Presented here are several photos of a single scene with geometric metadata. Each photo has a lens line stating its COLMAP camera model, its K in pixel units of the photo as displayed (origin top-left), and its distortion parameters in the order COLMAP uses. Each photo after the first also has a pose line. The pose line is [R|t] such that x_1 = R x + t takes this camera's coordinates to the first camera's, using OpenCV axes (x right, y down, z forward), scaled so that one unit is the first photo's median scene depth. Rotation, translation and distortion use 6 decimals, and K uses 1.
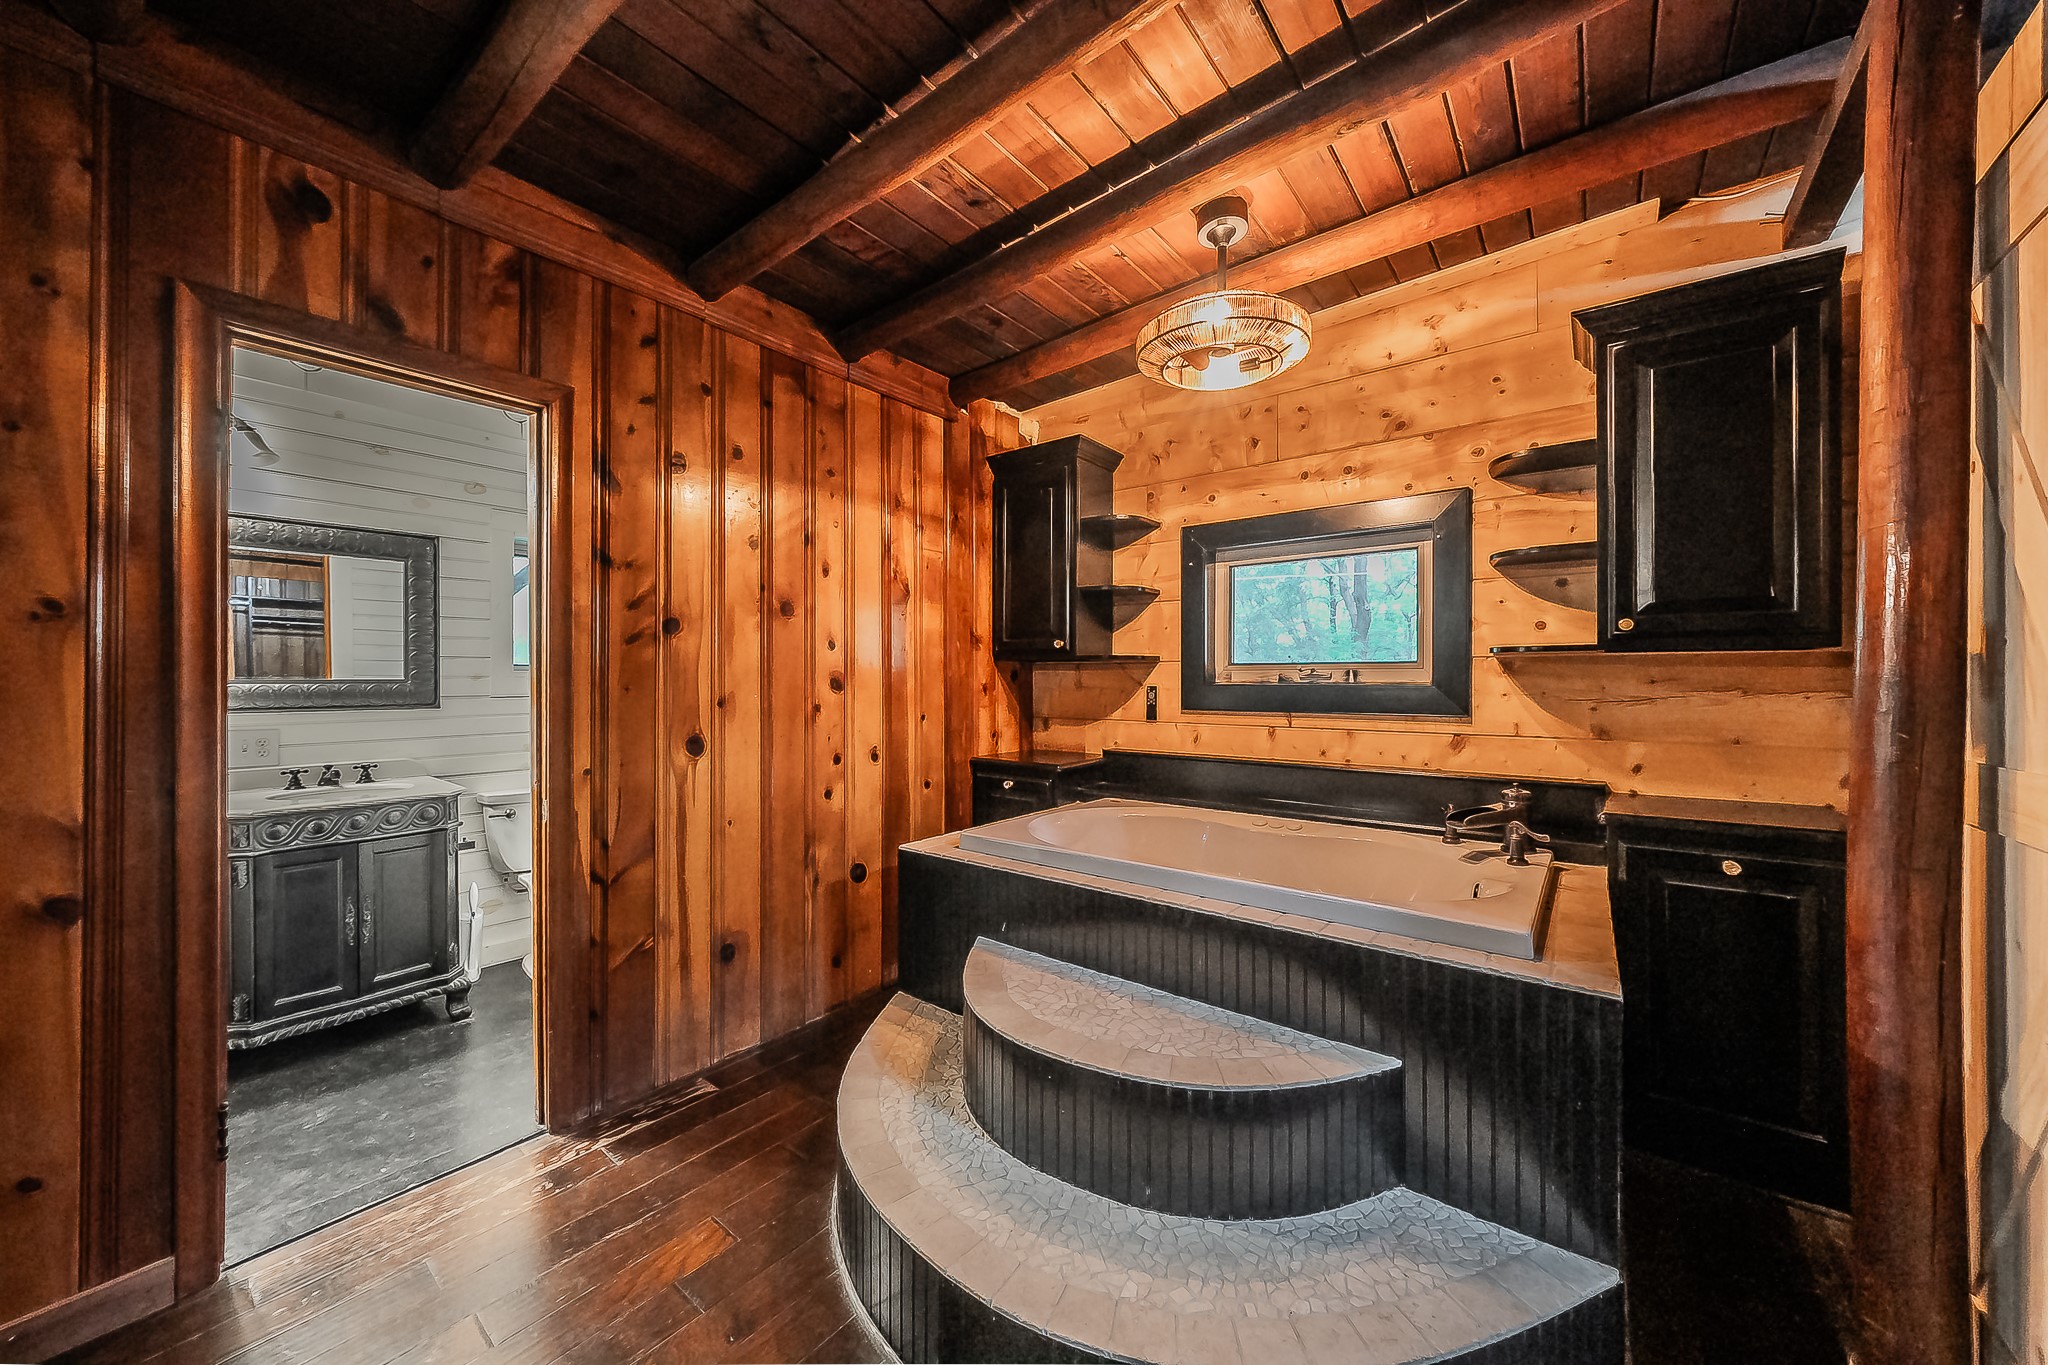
lens RADIAL K [[719.7, 0, 1020.4], [0, 719.7, 684.8], [0, 0, 1]] dist [-0.000210, 0.000032]
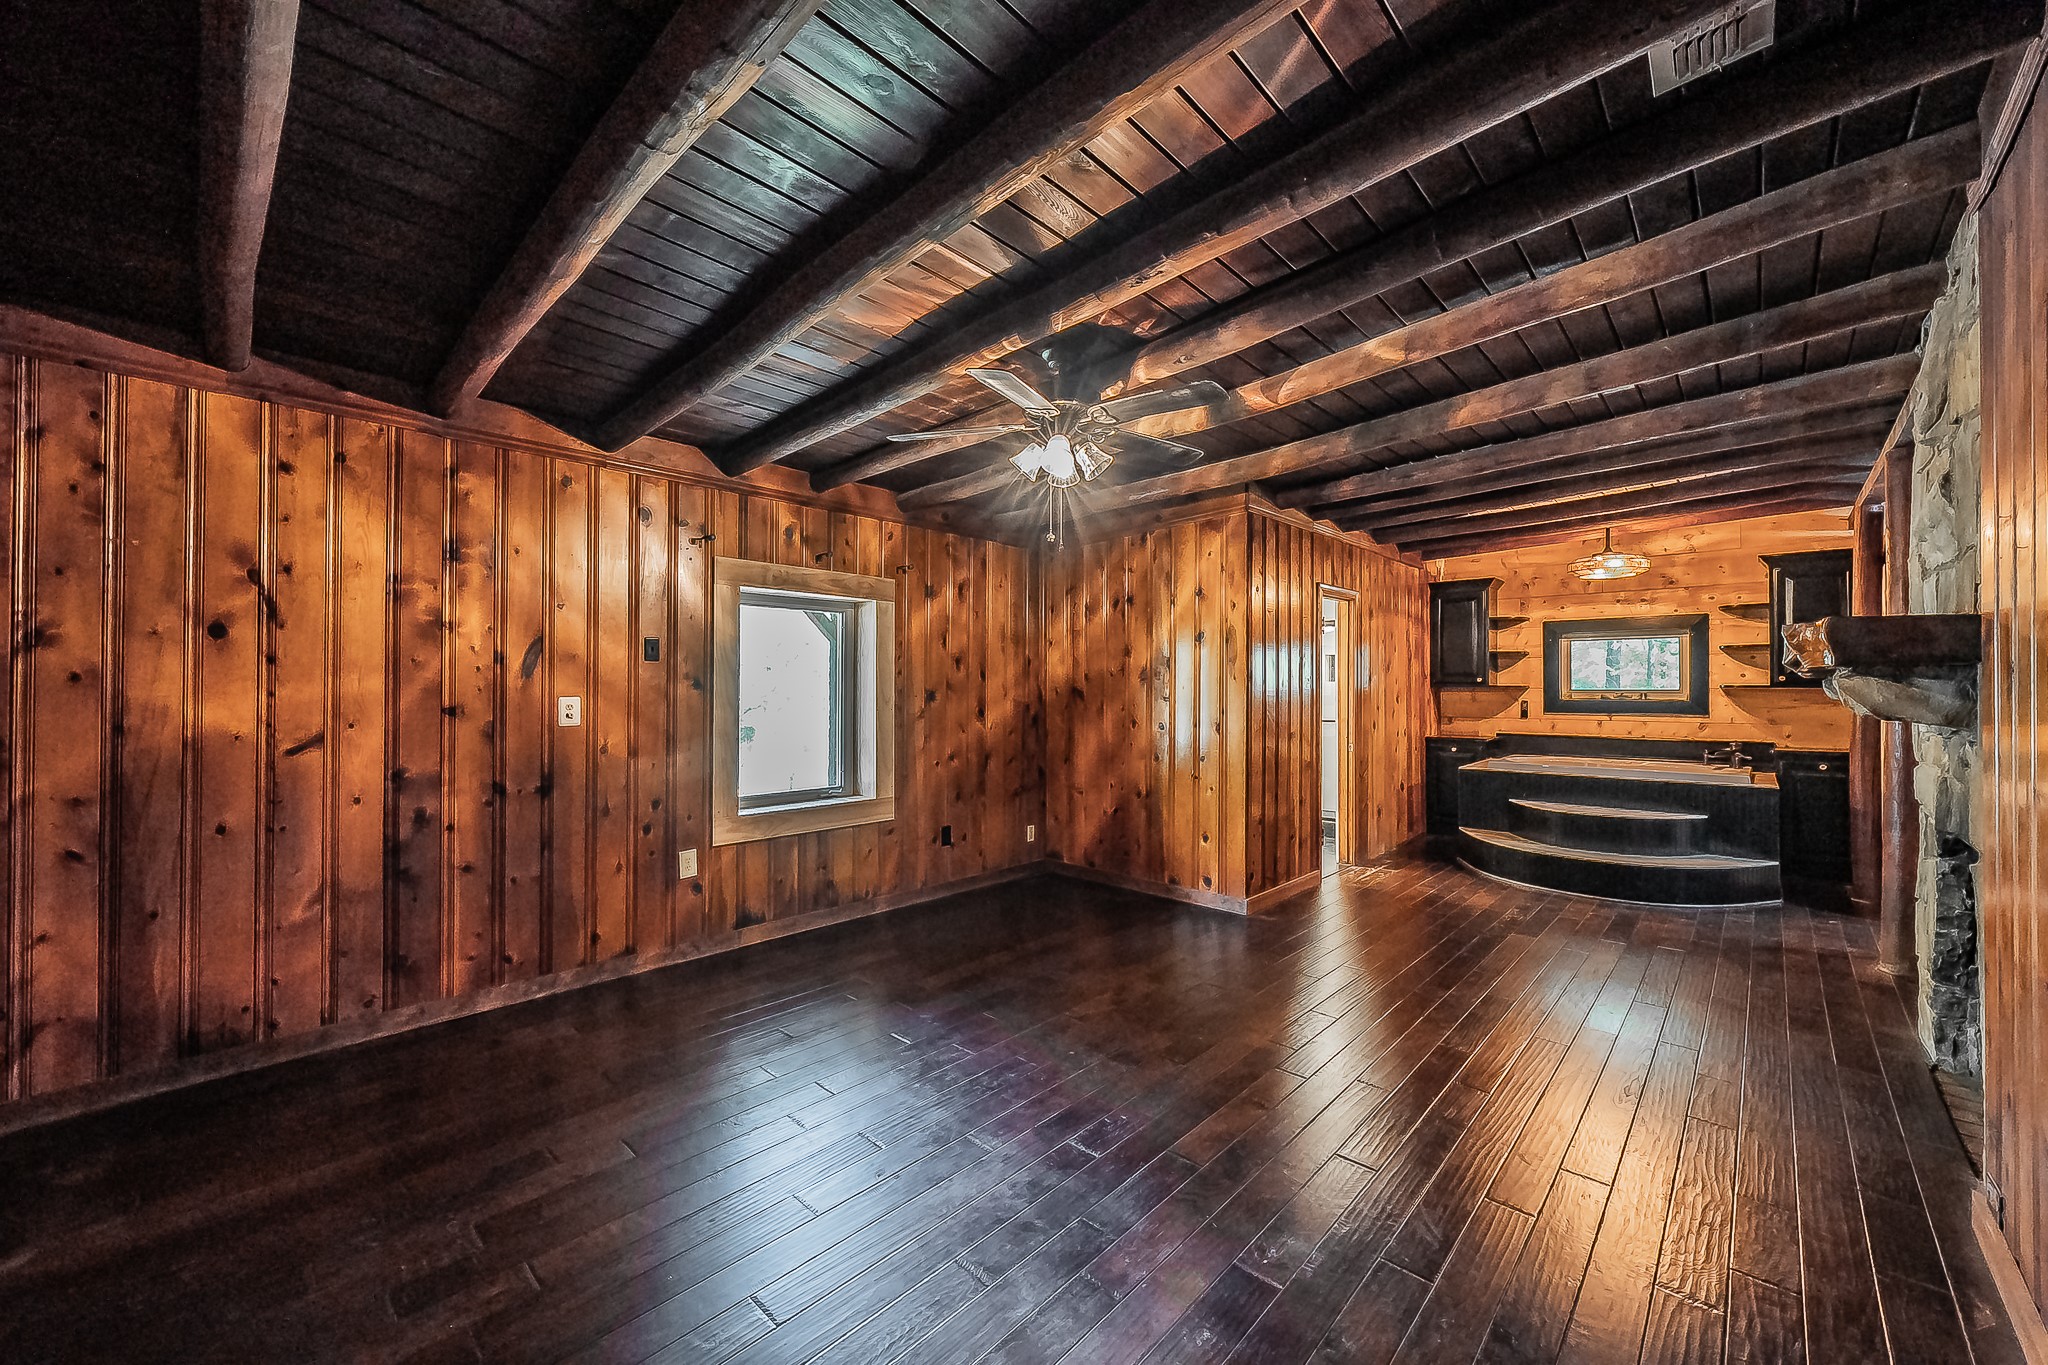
lens RADIAL K [[770.4, 0, 1024.0], [0, 770.4, 686.0], [0, 0, 1]] dist [0.002169, 0.000051]
pose [[0.996048, 0.001444, -0.088800, -1.244561], [-0.002505, 0.999927, -0.011840, -0.012226], [0.088777, 0.012016, 0.995979, -1.535251]]
